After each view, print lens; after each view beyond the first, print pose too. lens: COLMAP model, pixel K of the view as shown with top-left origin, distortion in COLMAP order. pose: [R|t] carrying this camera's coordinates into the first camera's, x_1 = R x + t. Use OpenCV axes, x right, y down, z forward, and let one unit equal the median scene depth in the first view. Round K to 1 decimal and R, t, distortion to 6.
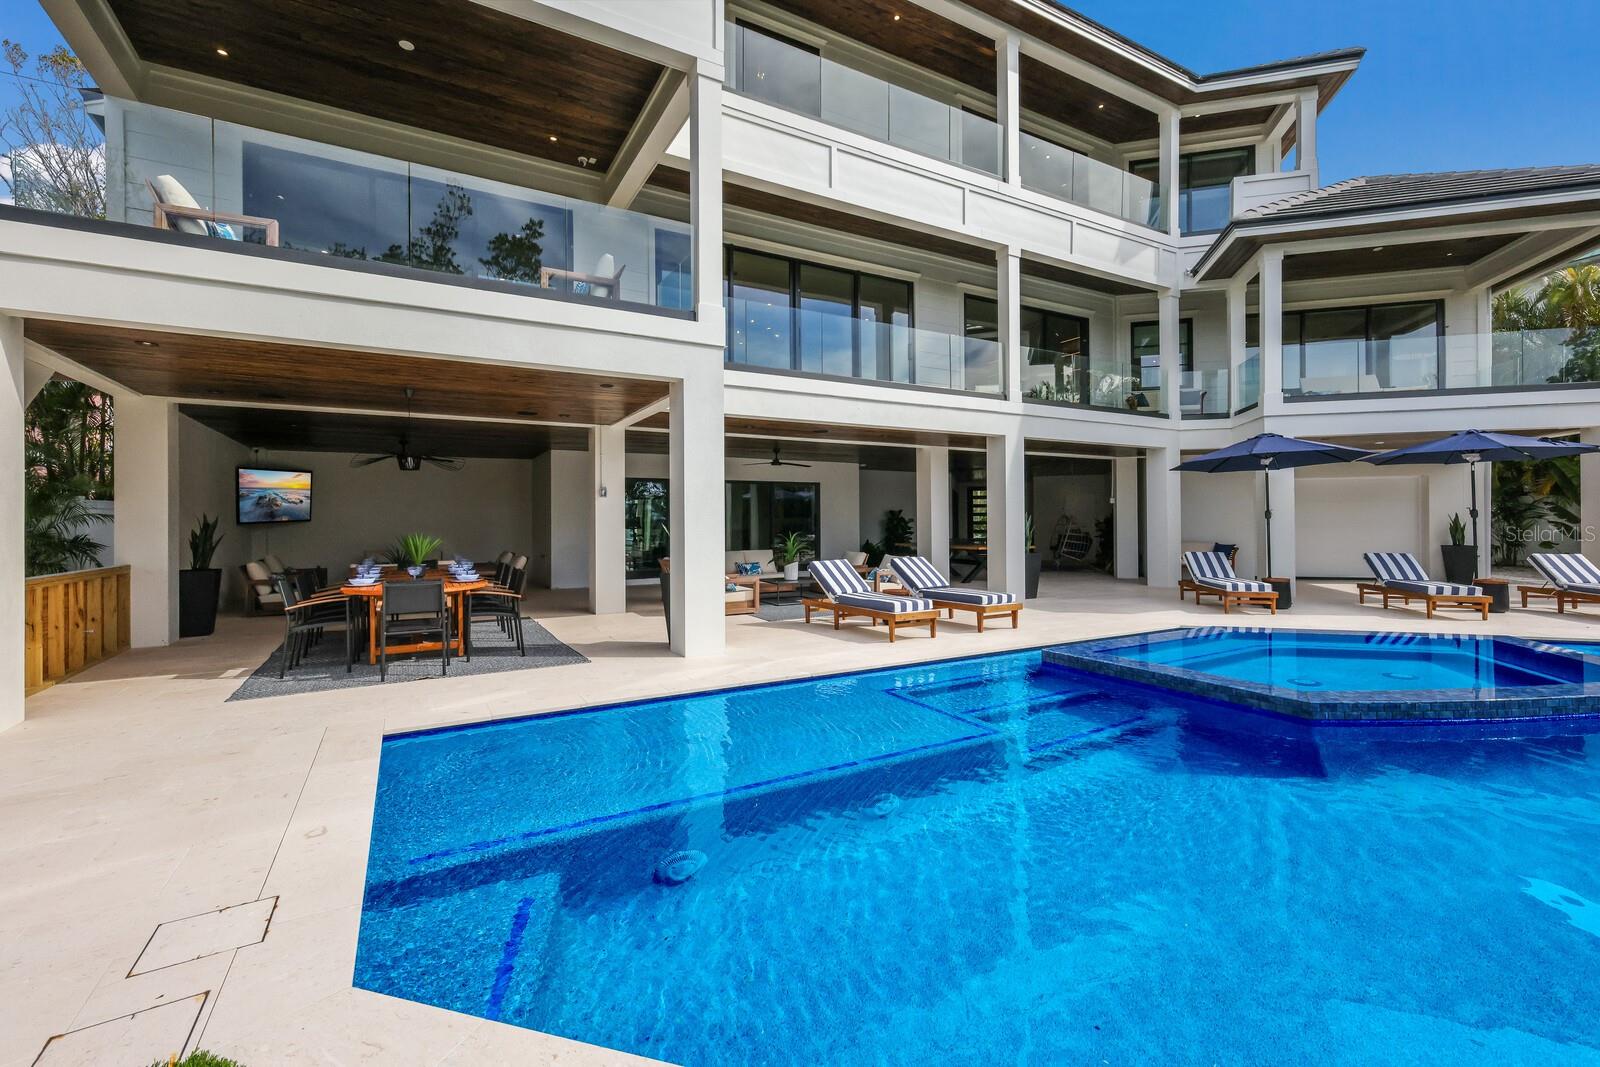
lens RADIAL K [[704.7, 0, 806.5], [0, 704.7, 512.5], [0, 0, 1]] dist [0.001067, 0.001583]
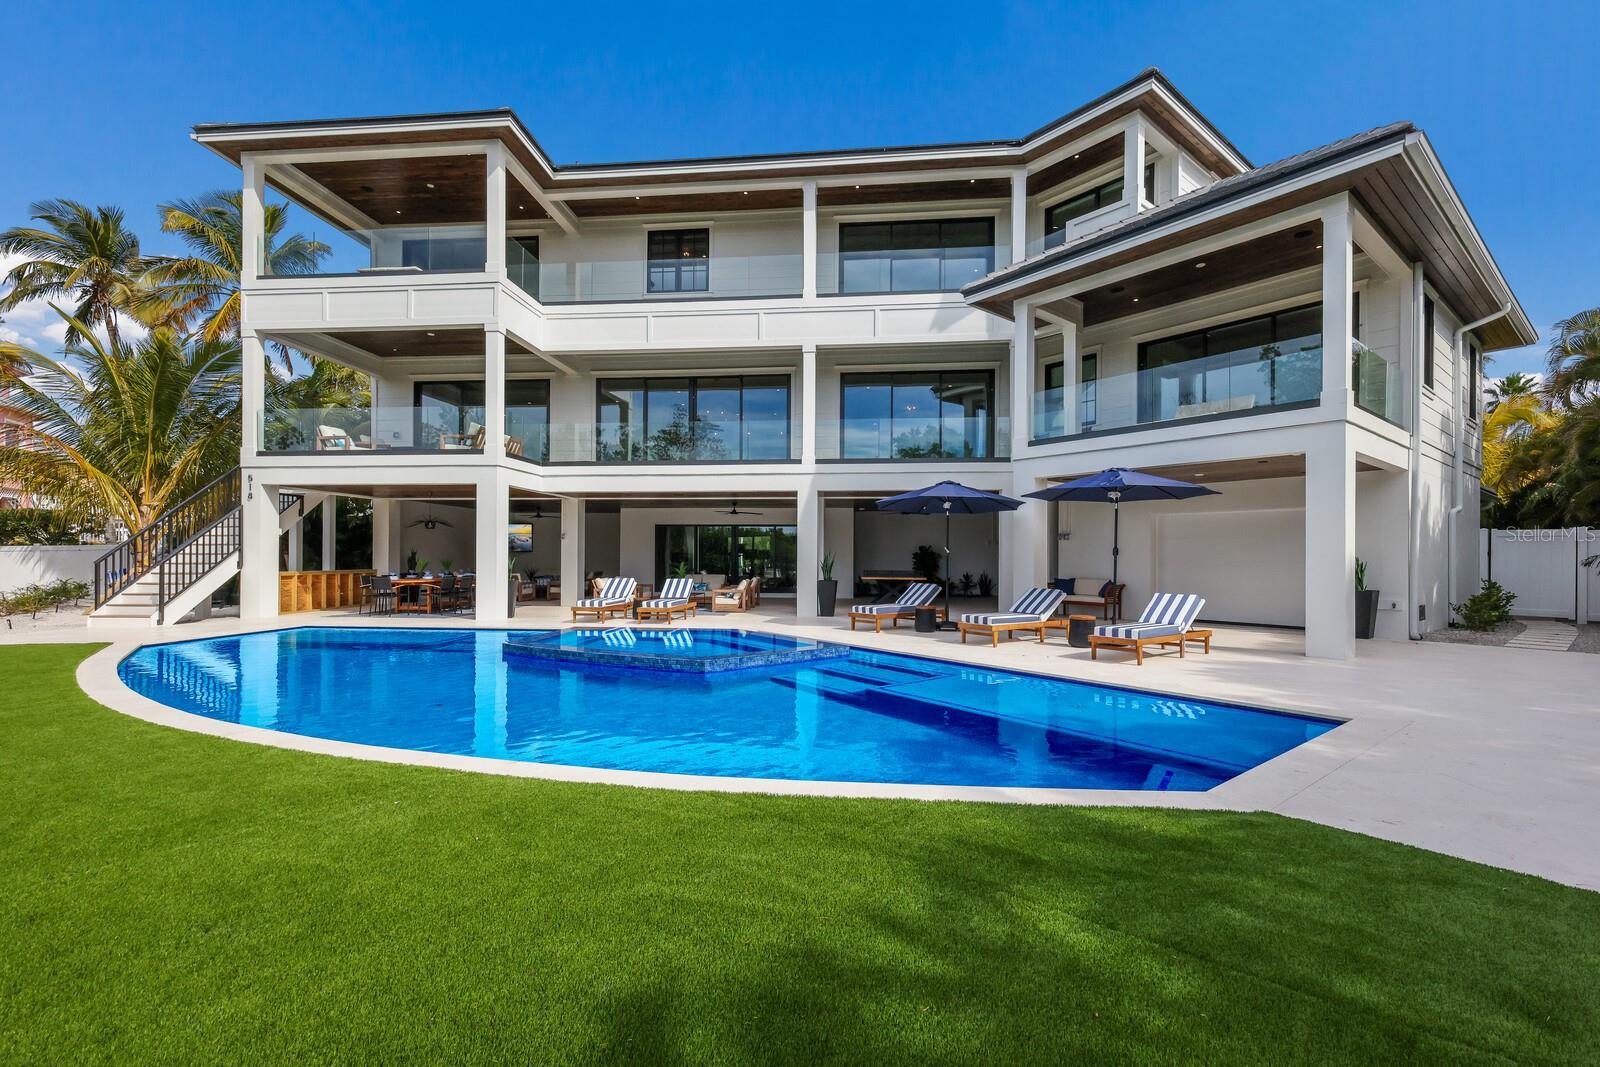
lens RADIAL K [[704.7, 0, 789.8], [0, 704.7, 543.3], [0, 0, 1]] dist [0.001067, 0.001583]
pose [[0.809247, -0.000159, -0.587469, 1.026317], [-0.001111, 0.999998, -0.001801, -0.008206], [0.587468, 0.002111, 0.809245, -0.072956]]
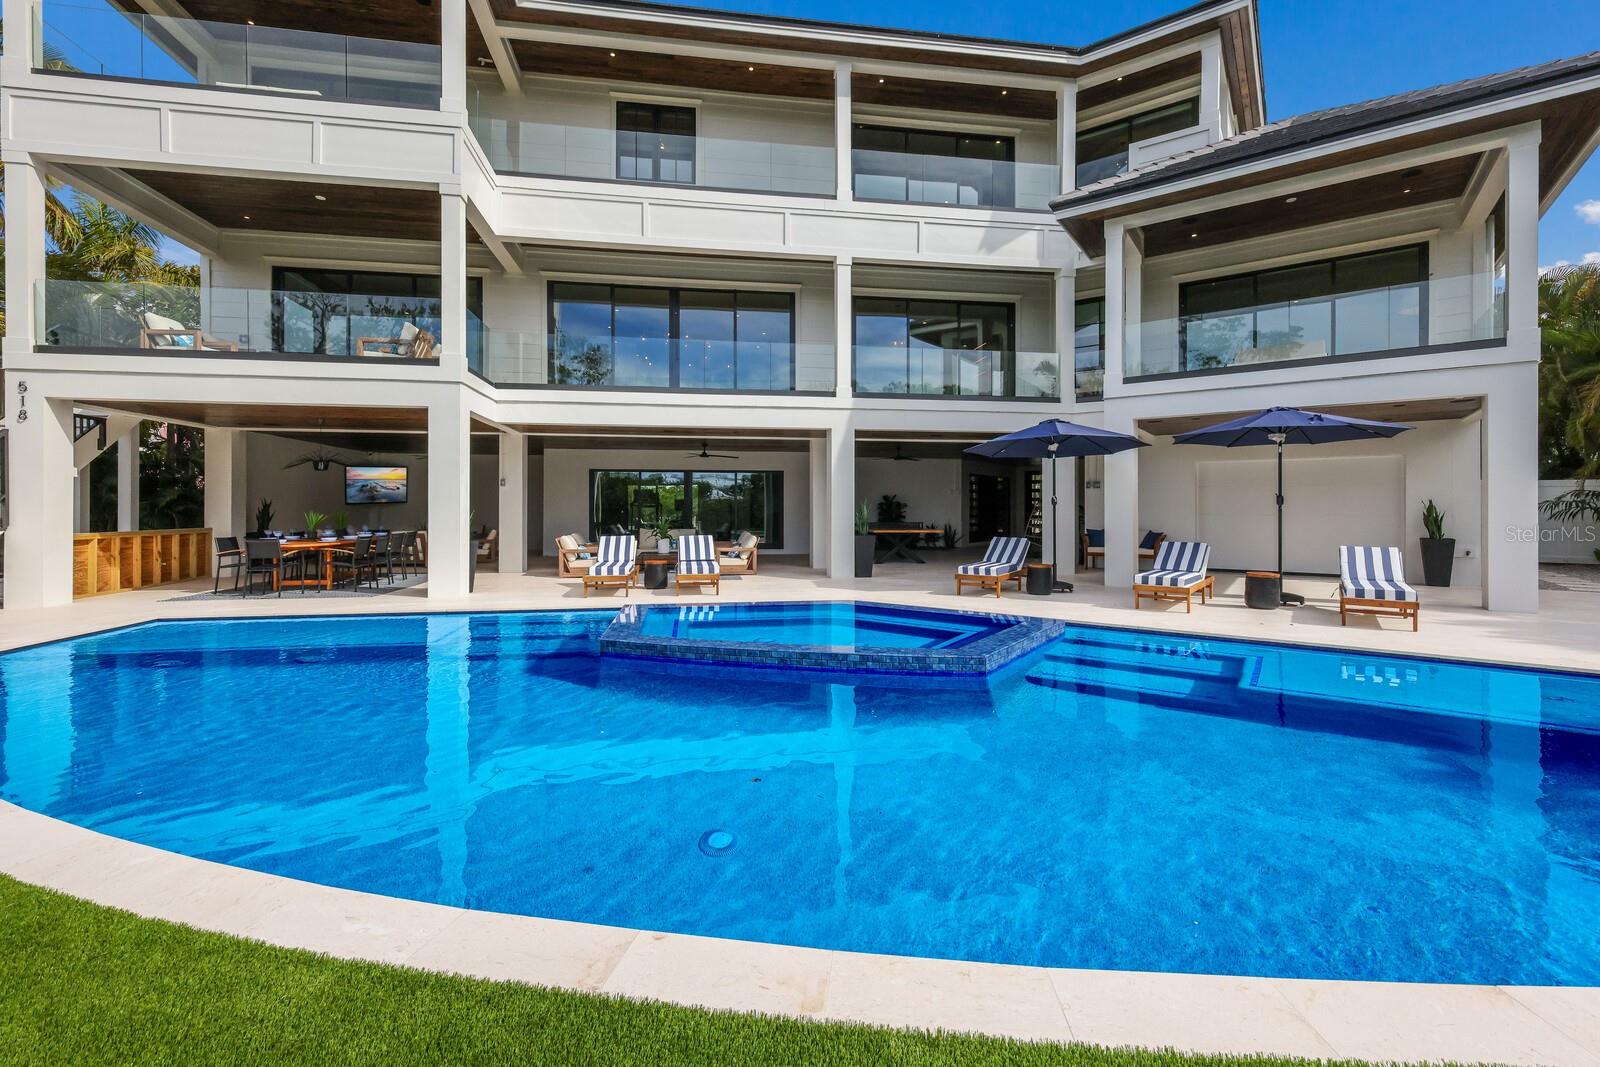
lens RADIAL K [[718.2, 0, 797.1], [0, 718.2, 492.1], [0, 0, 1]] dist [0.008913, -0.001301]
pose [[0.933856, 0.000230, -0.357649, 0.624402], [-0.001572, 0.999993, -0.003463, -0.005576], [0.357646, 0.003796, 0.933850, -0.070260]]
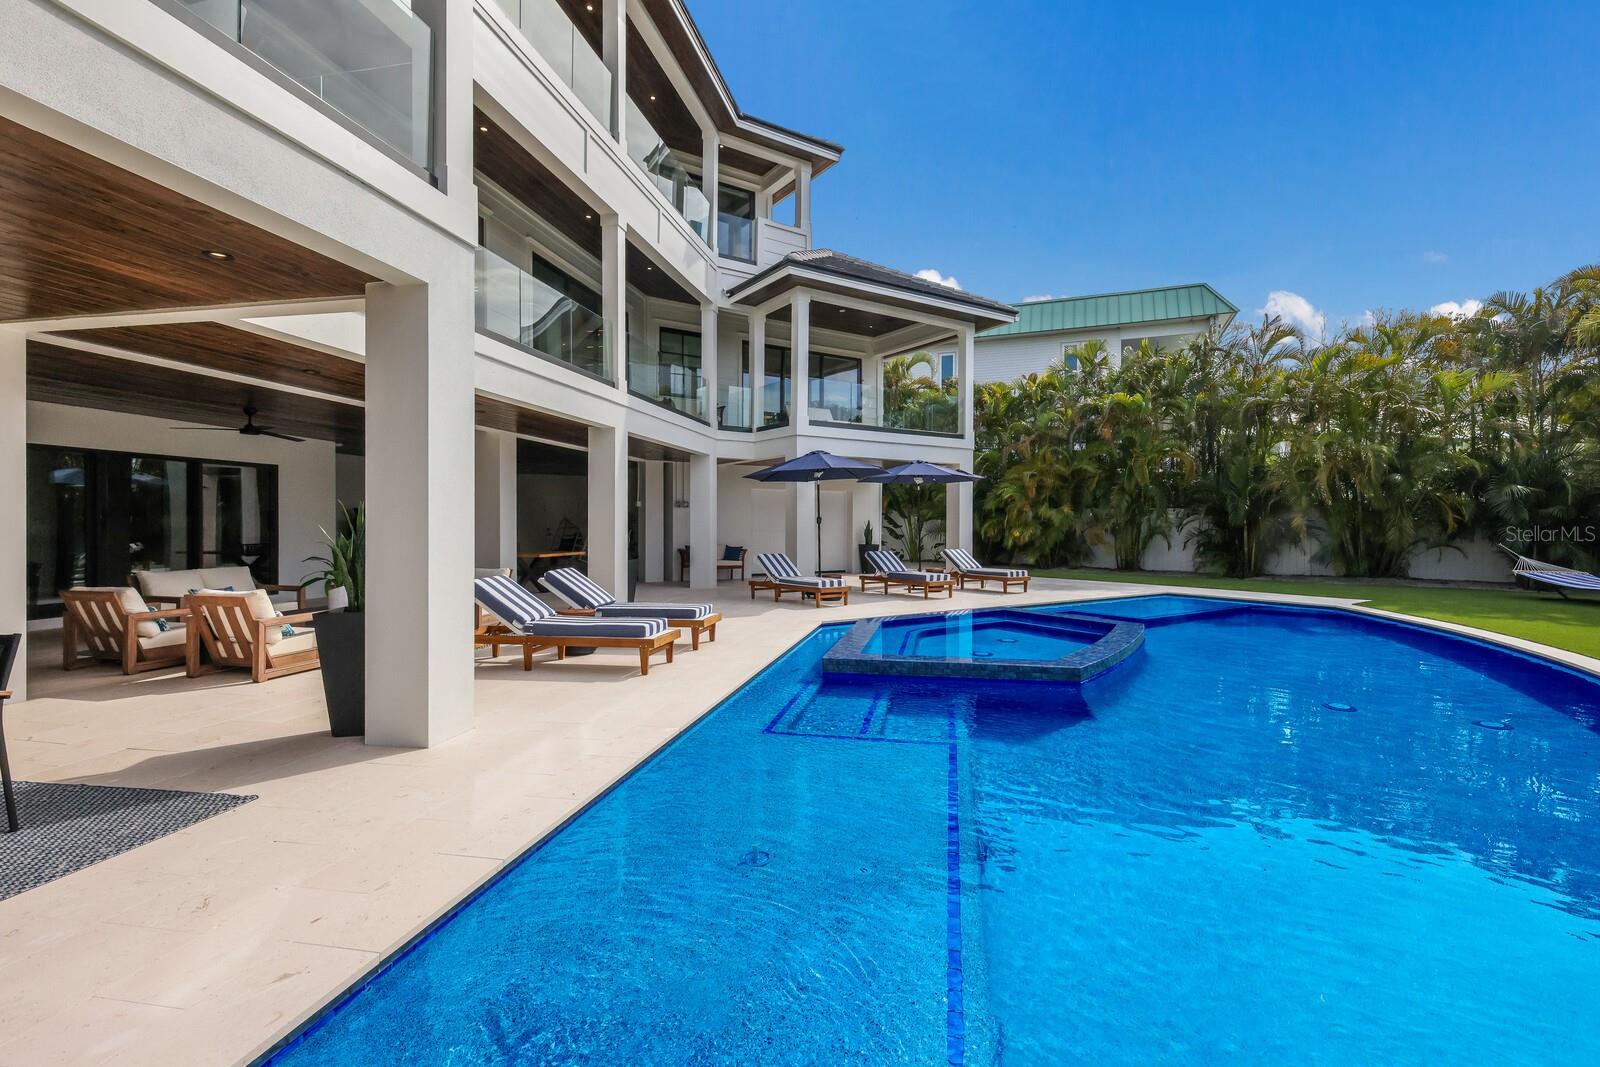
lens RADIAL K [[735.9, 0, 794.9], [0, 735.9, 526.4], [0, 0, 1]] dist [0.007898, 0.000020]
pose [[0.656263, 0.005039, 0.754515, -0.265634], [-0.017088, 0.999820, 0.008185, 0.003370], [-0.754339, -0.018264, 0.656231, 0.212564]]
